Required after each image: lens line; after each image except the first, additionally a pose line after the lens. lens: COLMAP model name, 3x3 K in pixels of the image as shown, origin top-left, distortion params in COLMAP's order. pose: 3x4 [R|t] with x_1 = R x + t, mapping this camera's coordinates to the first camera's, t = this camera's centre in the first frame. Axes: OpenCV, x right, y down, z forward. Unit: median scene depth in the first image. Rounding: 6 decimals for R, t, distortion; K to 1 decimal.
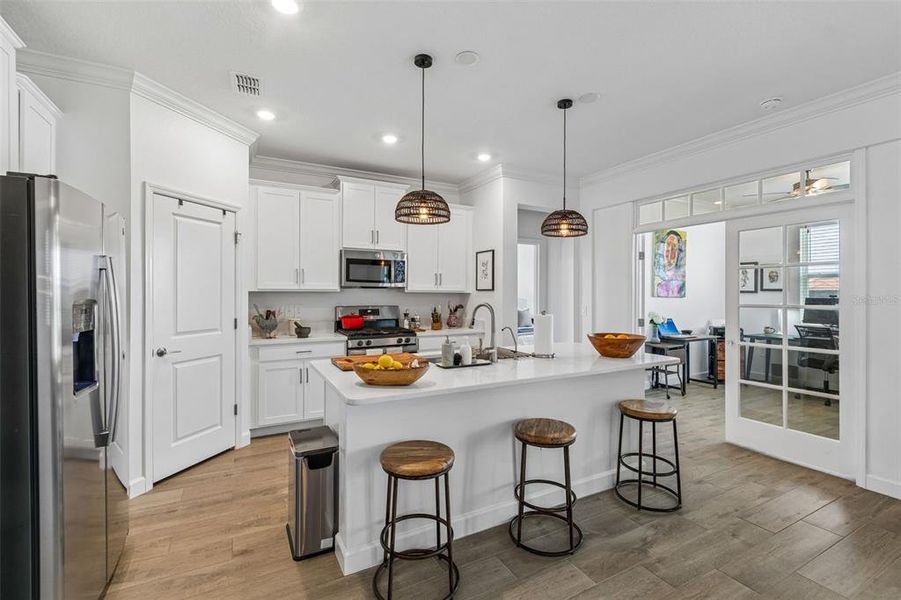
lens RADIAL K [[400.9, 0, 455.4], [0, 400.9, 293.3], [0, 0, 1]] dist [0.000609, -0.001608]
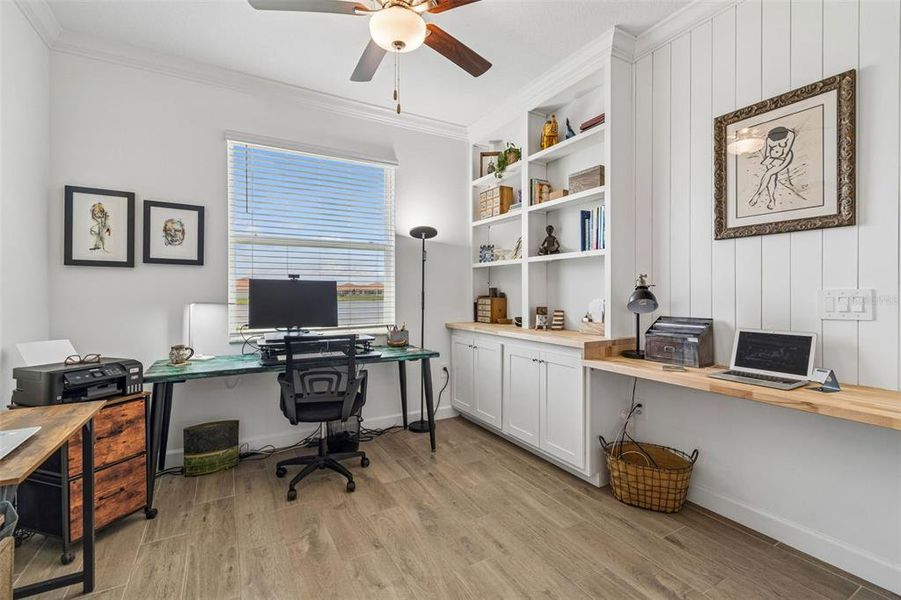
lens RADIAL K [[400.9, 0, 451.6], [0, 400.9, 294.8], [0, 0, 1]] dist [0.000609, -0.001608]
pose [[-0.022408, -0.005691, 0.999733, 0.446852], [0.001372, 0.999983, 0.005723, 0.036569], [-0.999748, 0.001500, -0.022400, 0.933817]]
